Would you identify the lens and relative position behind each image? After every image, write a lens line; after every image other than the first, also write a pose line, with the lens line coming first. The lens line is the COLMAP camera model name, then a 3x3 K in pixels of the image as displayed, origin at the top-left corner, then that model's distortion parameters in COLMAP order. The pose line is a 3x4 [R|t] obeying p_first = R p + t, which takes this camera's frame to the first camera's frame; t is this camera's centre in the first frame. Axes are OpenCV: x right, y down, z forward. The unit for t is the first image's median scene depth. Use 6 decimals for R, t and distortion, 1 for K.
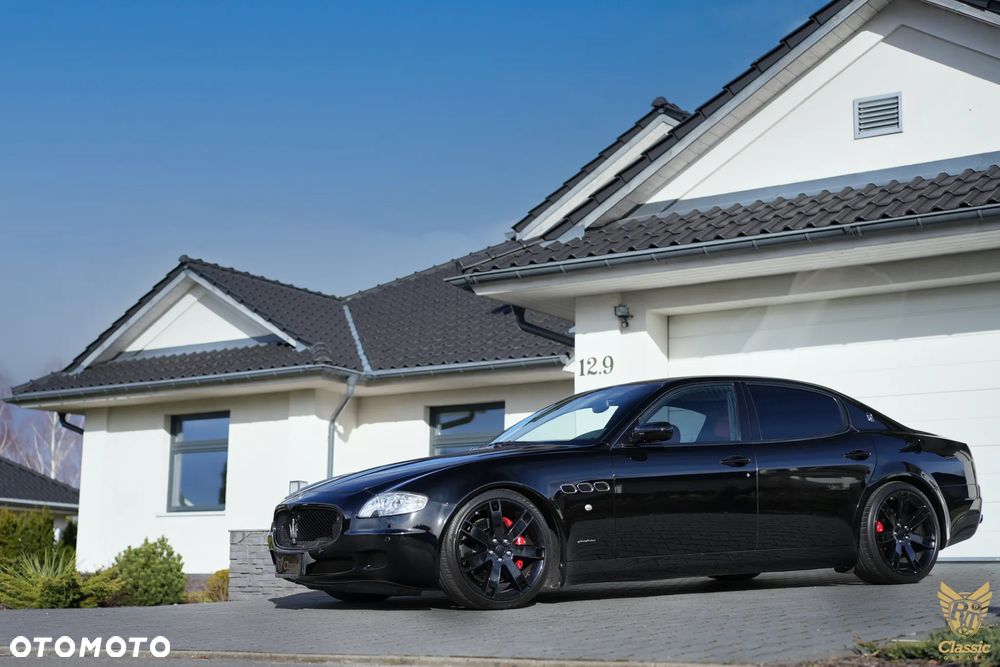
lens RADIAL K [[1526.2, 0, 500.0], [0, 1526.2, 333.5], [0, 0, 1]] dist [-0.009031, 0.026371]
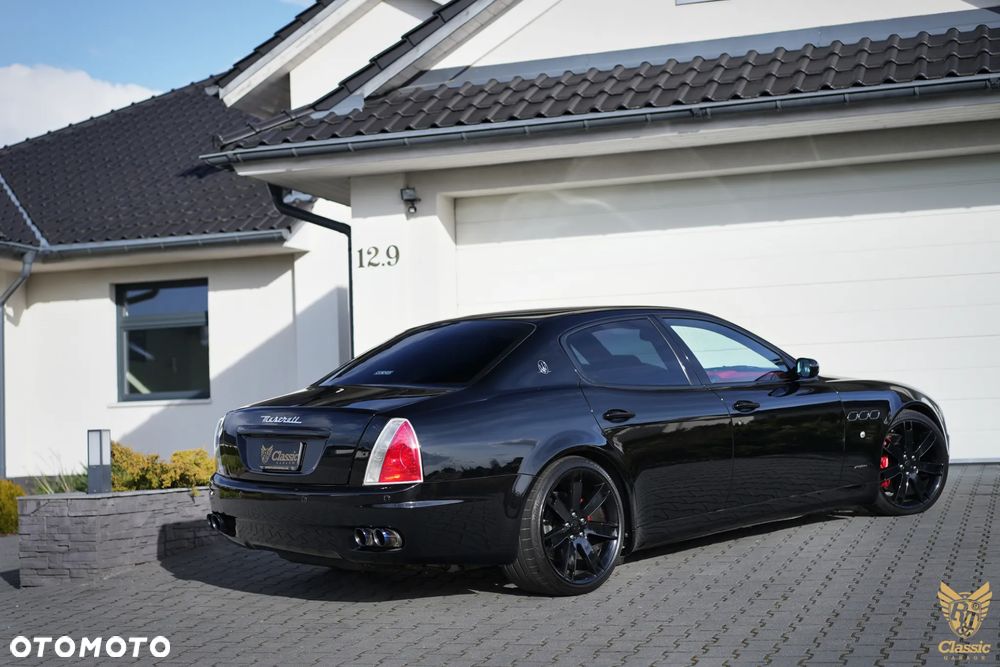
lens RADIAL K [[1526.2, 0, 500.0], [0, 1526.2, 333.5], [0, 0, 1]] dist [-0.009031, 0.026371]
pose [[0.962127, -0.028421, 0.271117, -0.108325], [-0.001399, 0.994023, 0.109165, -0.030491], [-0.272599, -0.105410, 0.956336, 0.137019]]
